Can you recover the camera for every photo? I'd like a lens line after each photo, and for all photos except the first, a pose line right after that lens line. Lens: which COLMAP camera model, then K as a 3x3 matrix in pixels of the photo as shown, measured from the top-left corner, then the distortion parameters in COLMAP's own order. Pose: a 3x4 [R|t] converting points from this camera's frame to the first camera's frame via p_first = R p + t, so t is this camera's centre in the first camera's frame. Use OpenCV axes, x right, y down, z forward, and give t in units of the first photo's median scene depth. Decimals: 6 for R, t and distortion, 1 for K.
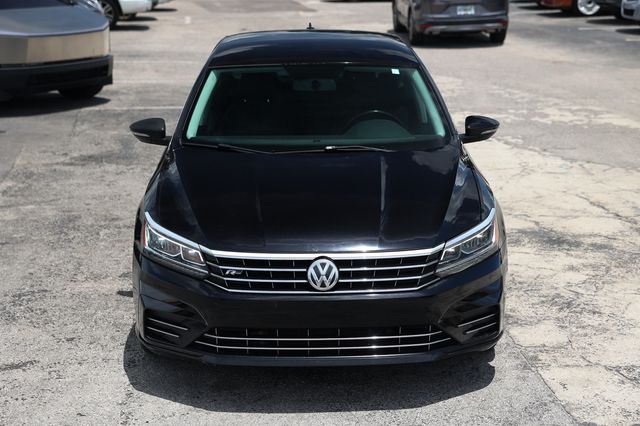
lens RADIAL K [[1152.3, 0, 320.0], [0, 1152.3, 213.0], [0, 0, 1]] dist [0.221552, -0.077311]
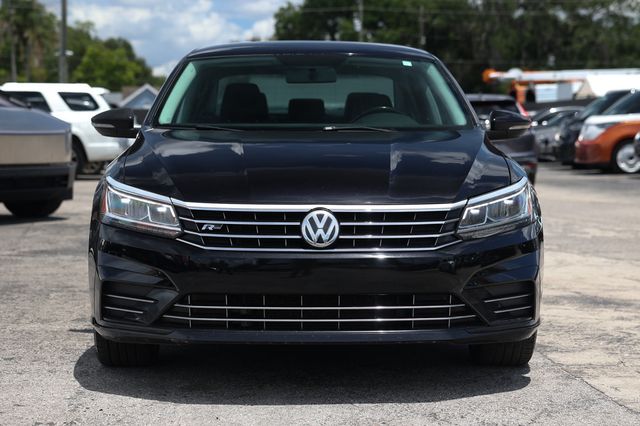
lens RADIAL K [[1371.1, 0, 320.0], [0, 1371.1, 213.0], [0, 0, 1]] dist [0.185853, 0.405233]
pose [[0.999964, 0.008289, 0.001673, 0.000740], [-0.007882, 0.985292, -0.170698, 0.203720], [-0.003063, 0.170678, 0.985322, 0.030954]]
